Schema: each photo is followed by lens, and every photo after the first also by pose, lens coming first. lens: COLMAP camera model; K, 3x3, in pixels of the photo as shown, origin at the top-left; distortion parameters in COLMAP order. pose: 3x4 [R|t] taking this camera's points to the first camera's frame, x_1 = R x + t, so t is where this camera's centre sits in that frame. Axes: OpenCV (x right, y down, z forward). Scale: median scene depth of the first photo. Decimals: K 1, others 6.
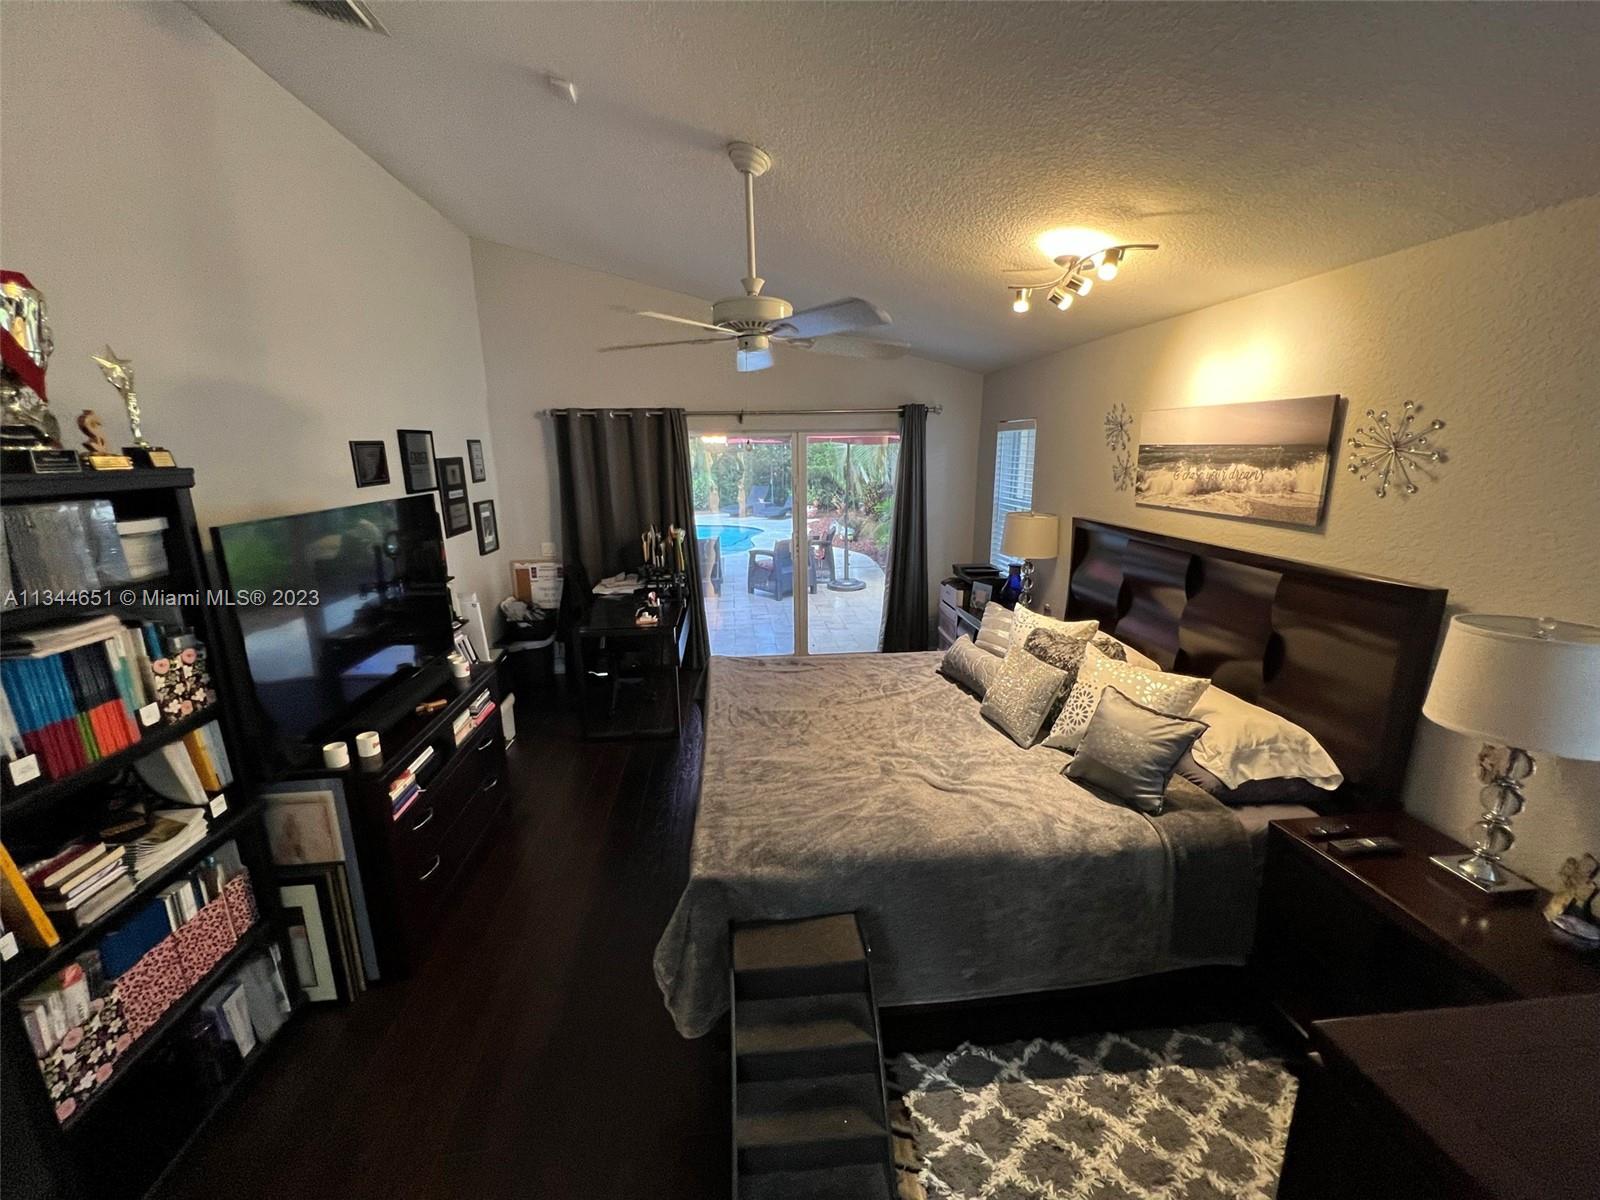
lens RADIAL K [[641.8, 0, 794.2], [0, 641.8, 600.0], [0, 0, 1]] dist [-0.001410, 0.000507]
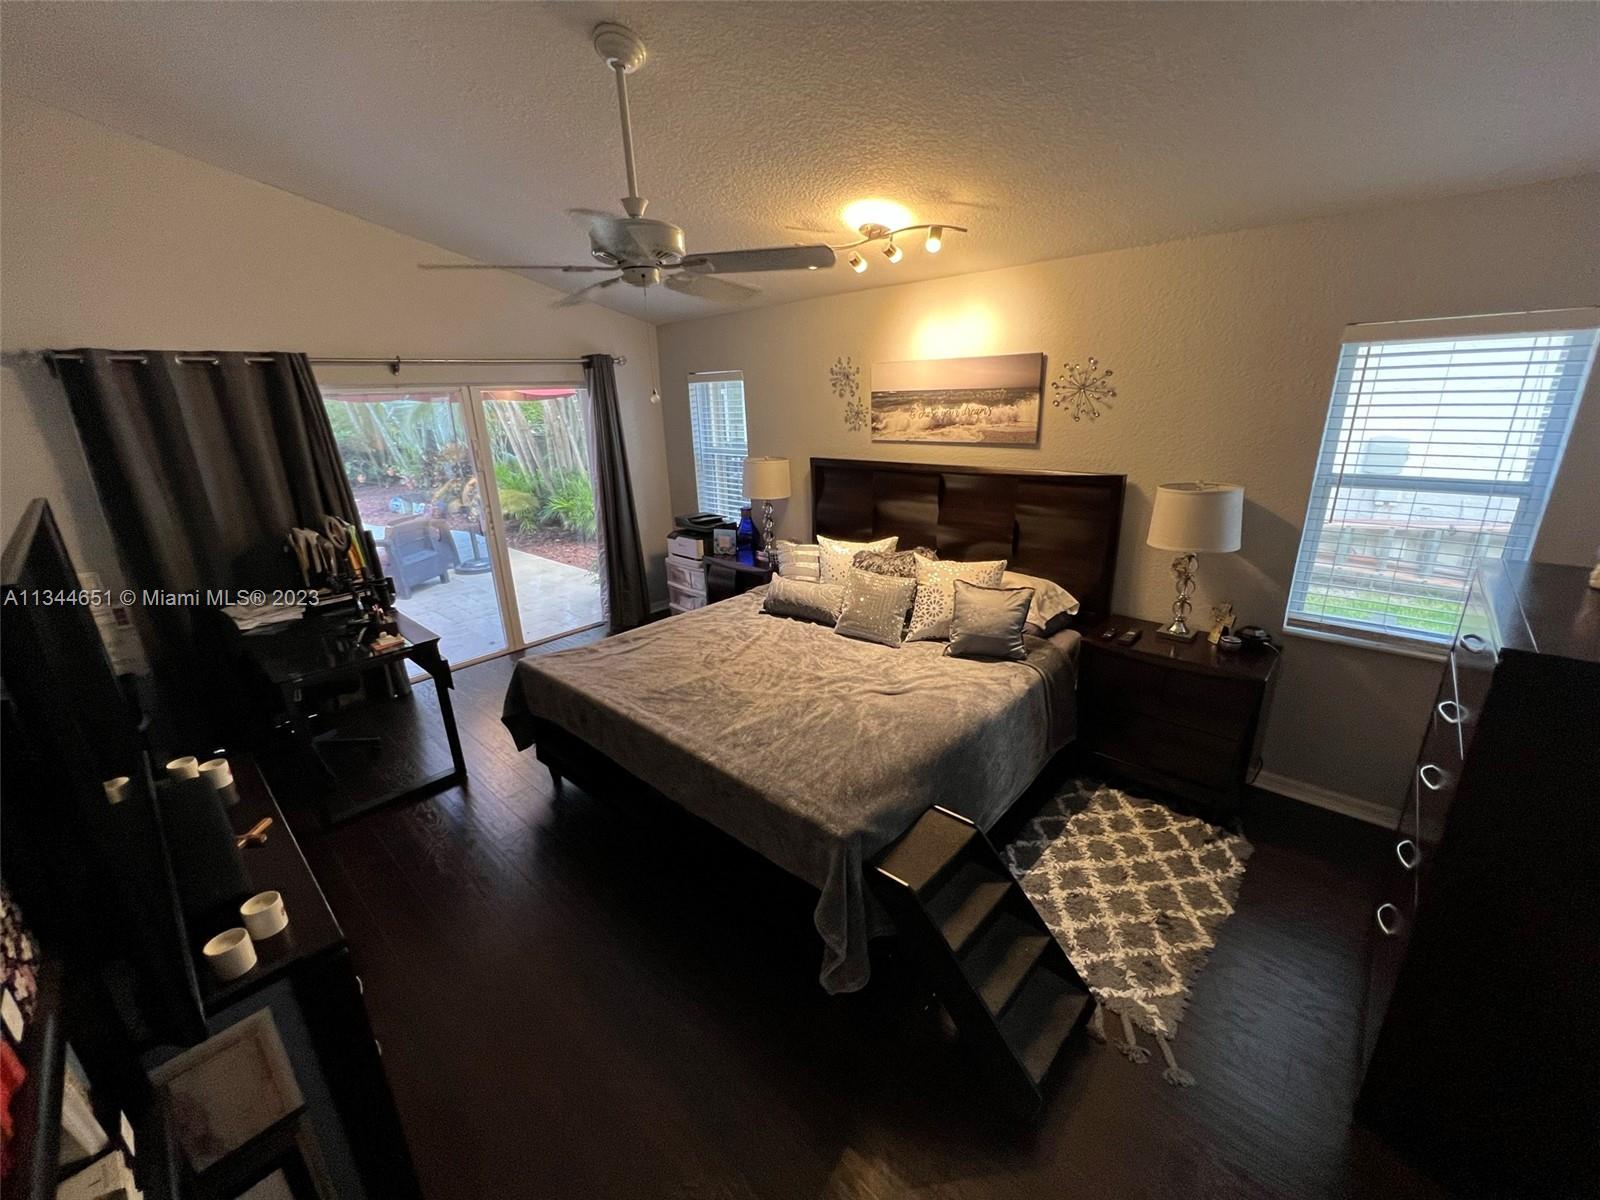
lens RADIAL K [[641.8, 0, 795.4], [0, 641.8, 600.2], [0, 0, 1]] dist [-0.001410, 0.000507]
pose [[0.752592, -0.216508, 0.621876, -0.553673], [0.176744, 0.976164, 0.125959, -0.045189], [-0.634324, 0.015117, 0.772919, 0.205314]]
